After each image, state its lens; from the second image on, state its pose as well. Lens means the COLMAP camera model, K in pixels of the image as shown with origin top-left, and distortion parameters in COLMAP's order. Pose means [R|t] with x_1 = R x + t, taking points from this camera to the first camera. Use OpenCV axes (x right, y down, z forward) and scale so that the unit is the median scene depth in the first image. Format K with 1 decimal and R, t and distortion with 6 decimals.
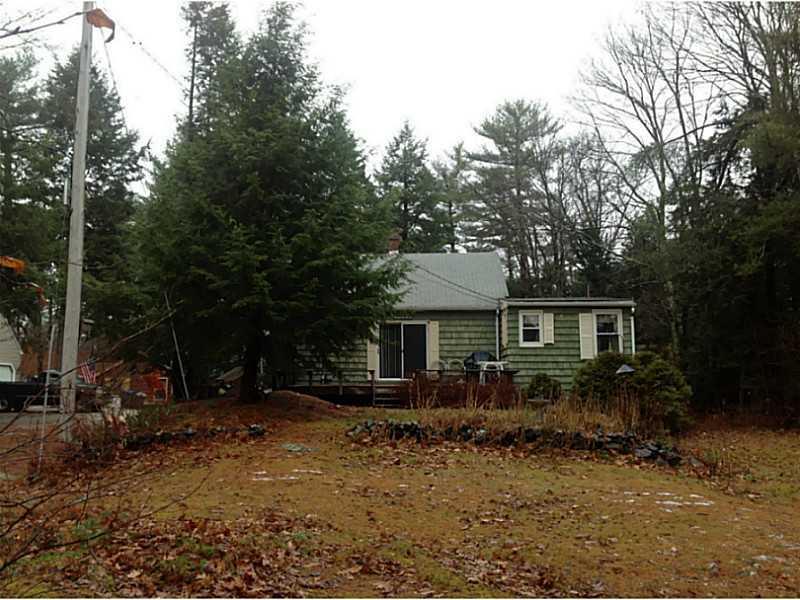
lens RADIAL K [[750.3, 0, 385.9], [0, 750.3, 297.8], [0, 0, 1]] dist [0.046684, -0.214686]
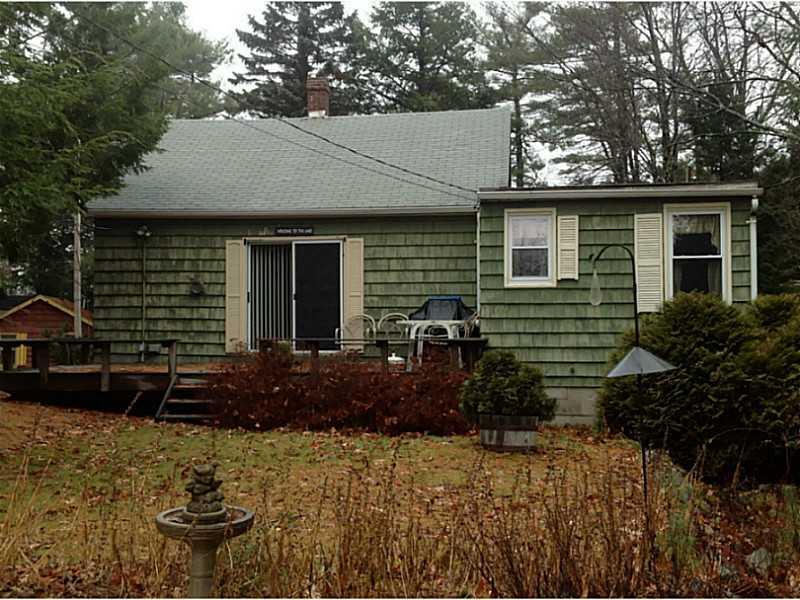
lens RADIAL K [[920.2, 0, 400.5], [0, 920.2, 328.9], [0, 0, 1]] dist [0.135740, -0.432701]
pose [[0.995441, -0.002541, -0.095342, 0.166754], [0.013105, 0.993807, 0.110344, 0.026298], [0.094472, -0.111091, 0.989310, 0.411324]]
